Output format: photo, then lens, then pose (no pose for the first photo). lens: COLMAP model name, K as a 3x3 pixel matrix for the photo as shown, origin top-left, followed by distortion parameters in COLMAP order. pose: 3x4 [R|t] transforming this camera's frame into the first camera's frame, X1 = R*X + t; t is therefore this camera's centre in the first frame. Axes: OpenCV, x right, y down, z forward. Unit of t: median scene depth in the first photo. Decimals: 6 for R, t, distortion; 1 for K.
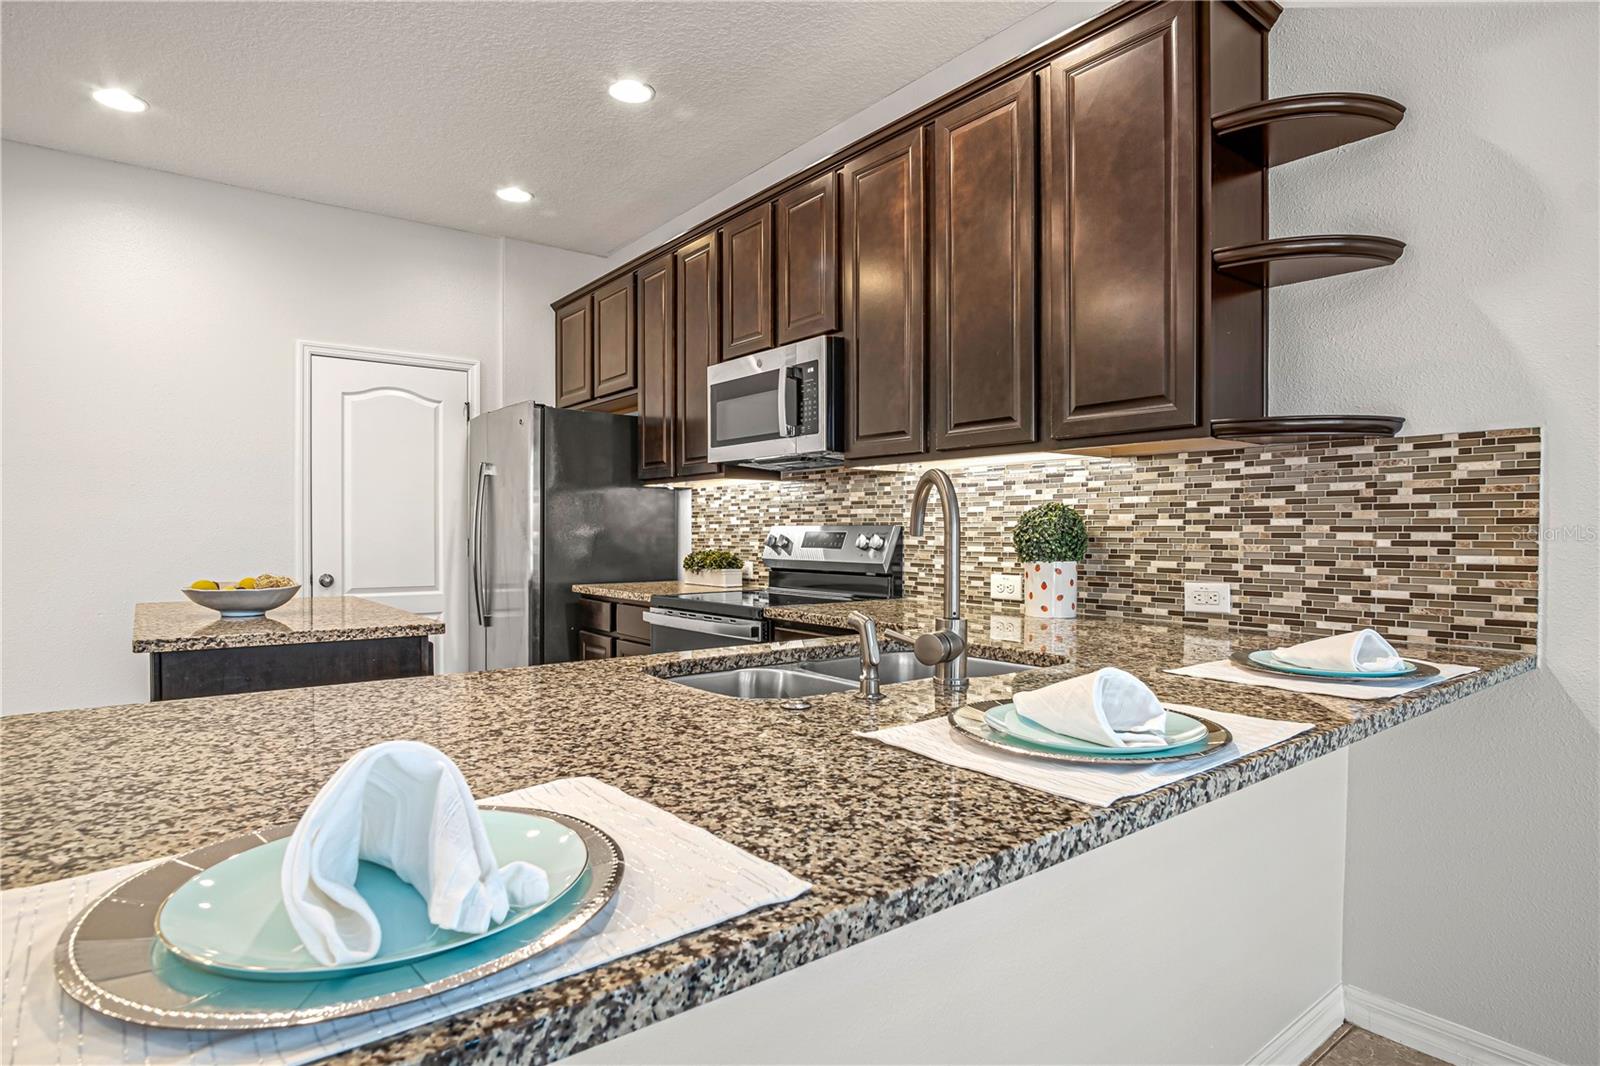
lens RADIAL K [[872.5, 0, 800.0], [0, 872.5, 537.4], [0, 0, 1]] dist [-0.025101, 0.000401]
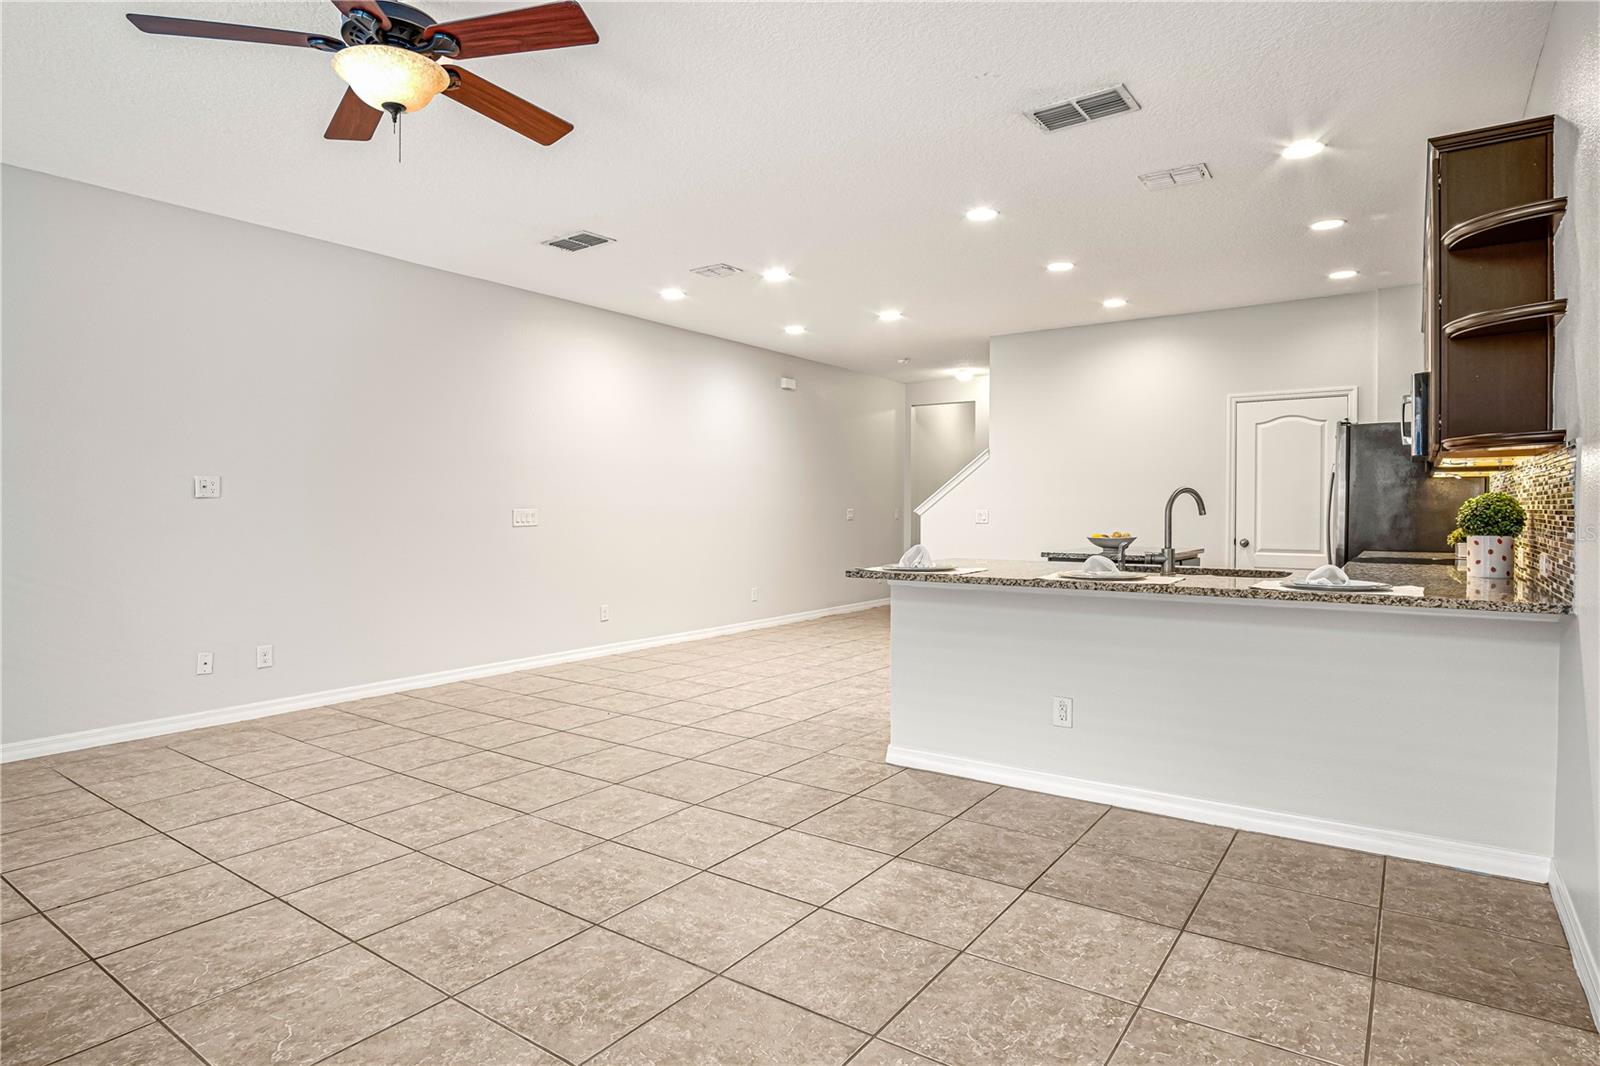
lens RADIAL K [[872.5, 0, 800.4], [0, 872.5, 527.6], [0, 0, 1]] dist [-0.025101, 0.000401]
pose [[0.289285, 0.024075, -0.956940, 0.847630], [-0.007018, 0.999710, 0.023030, -0.010246], [0.957217, 0.000053, 0.289370, -0.276246]]
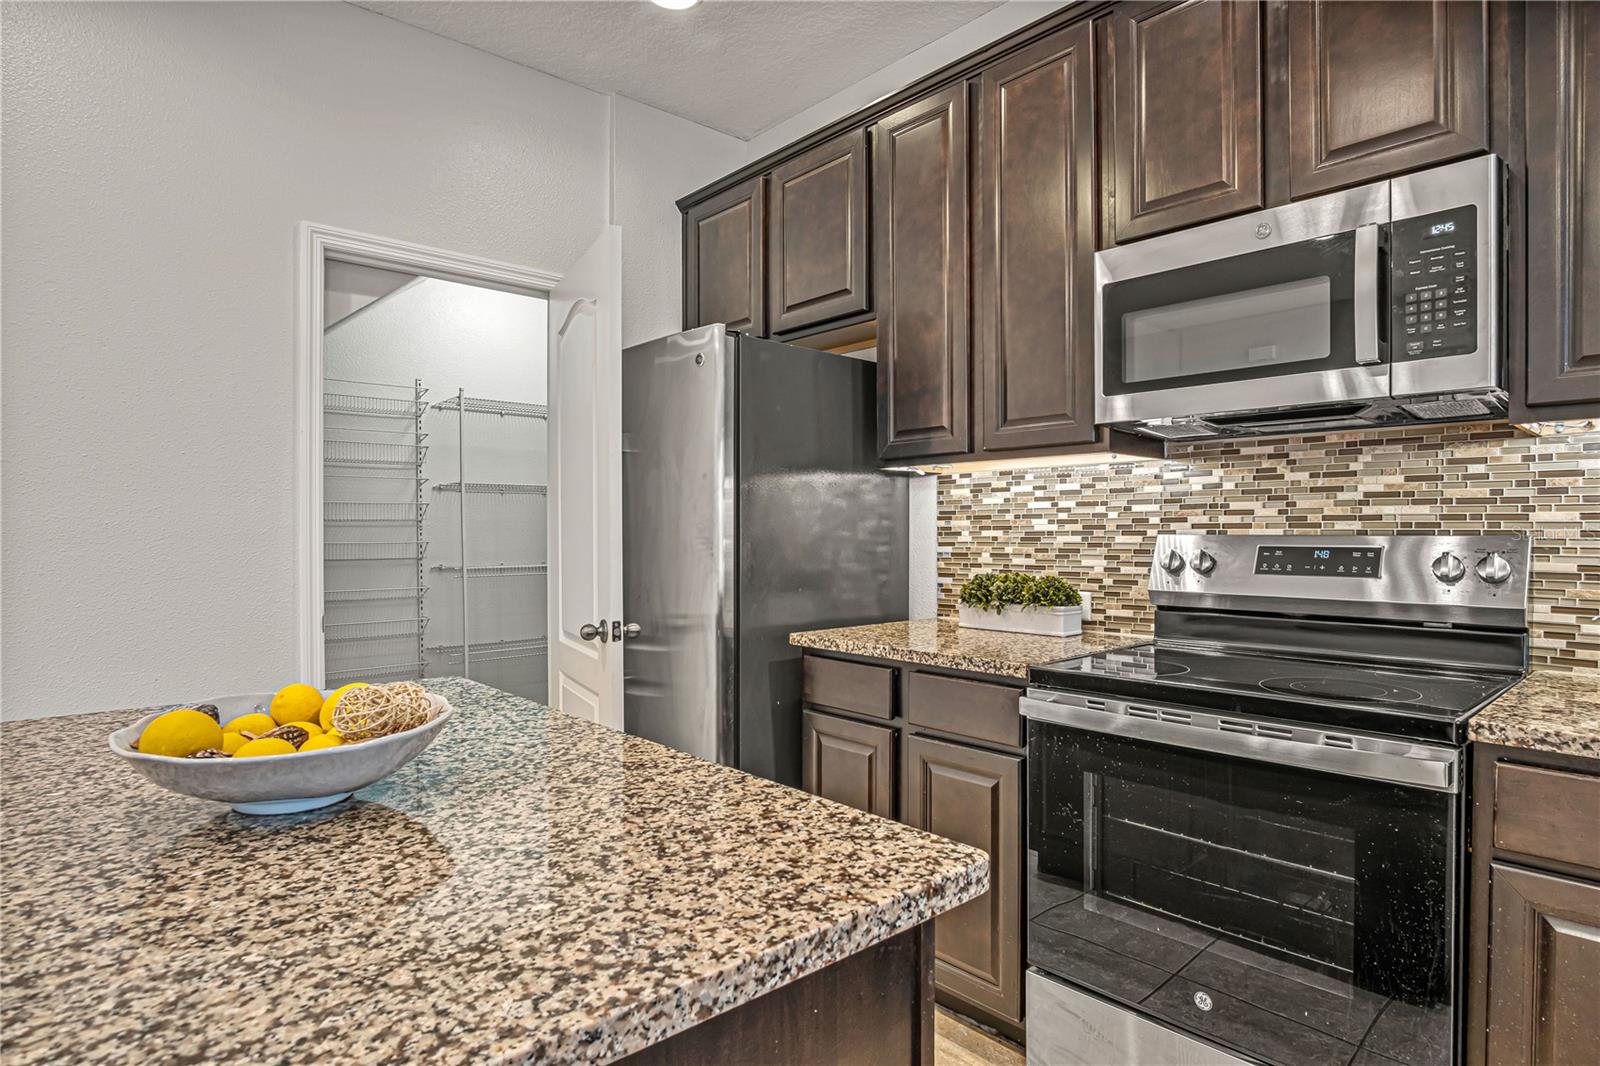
lens RADIAL K [[872.5, 0, 807.0], [0, 872.5, 538.7], [0, 0, 1]] dist [-0.025101, 0.000401]
pose [[0.997254, -0.003079, 0.073994, -0.316715], [0.002901, 0.999993, 0.002513, -0.012664], [-0.074001, -0.002292, 0.997256, 0.432796]]
